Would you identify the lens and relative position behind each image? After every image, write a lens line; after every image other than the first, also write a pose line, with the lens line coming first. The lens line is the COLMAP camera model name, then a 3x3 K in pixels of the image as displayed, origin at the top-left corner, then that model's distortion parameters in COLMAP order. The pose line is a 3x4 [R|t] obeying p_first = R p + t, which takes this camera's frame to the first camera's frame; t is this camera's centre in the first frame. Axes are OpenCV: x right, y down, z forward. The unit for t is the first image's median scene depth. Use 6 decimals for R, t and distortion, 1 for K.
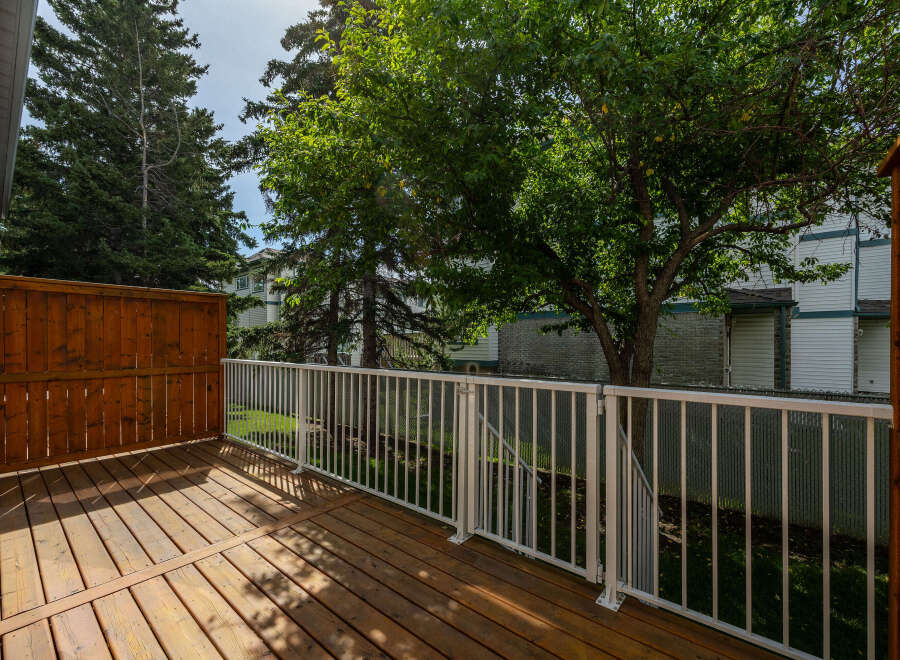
lens RADIAL K [[383.1, 0, 450.5], [0, 383.1, 339.3], [0, 0, 1]] dist [-0.000542, -0.000044]
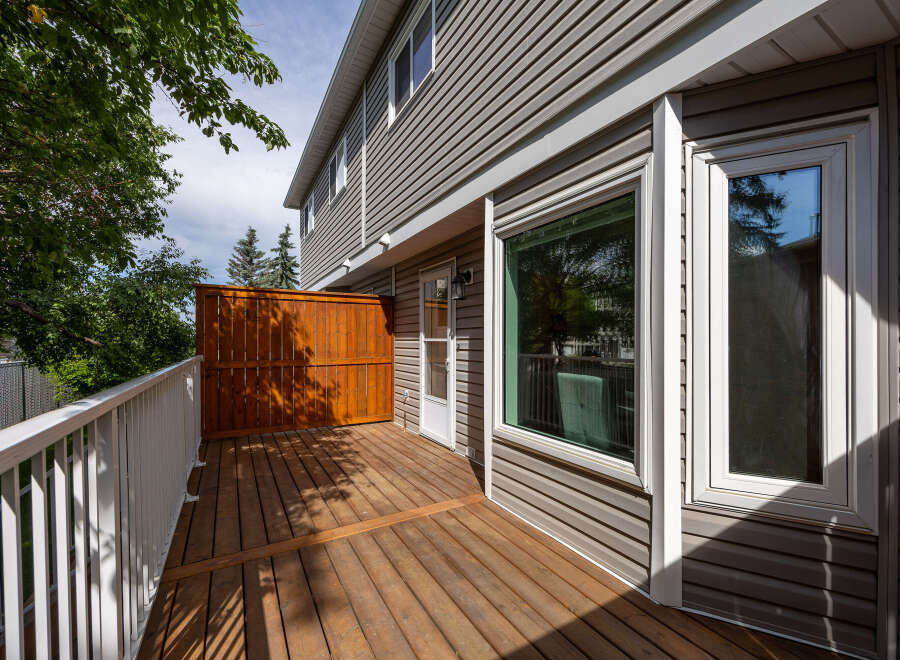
lens RADIAL K [[383.1, 0, 450.5], [0, 383.1, 339.3], [0, 0, 1]] dist [-0.000542, -0.000044]
pose [[-0.937939, 0.000660, 0.346800, -1.252736], [-0.001741, 0.999977, -0.006614, 0.032712], [-0.346796, -0.006808, -0.937916, 1.994309]]
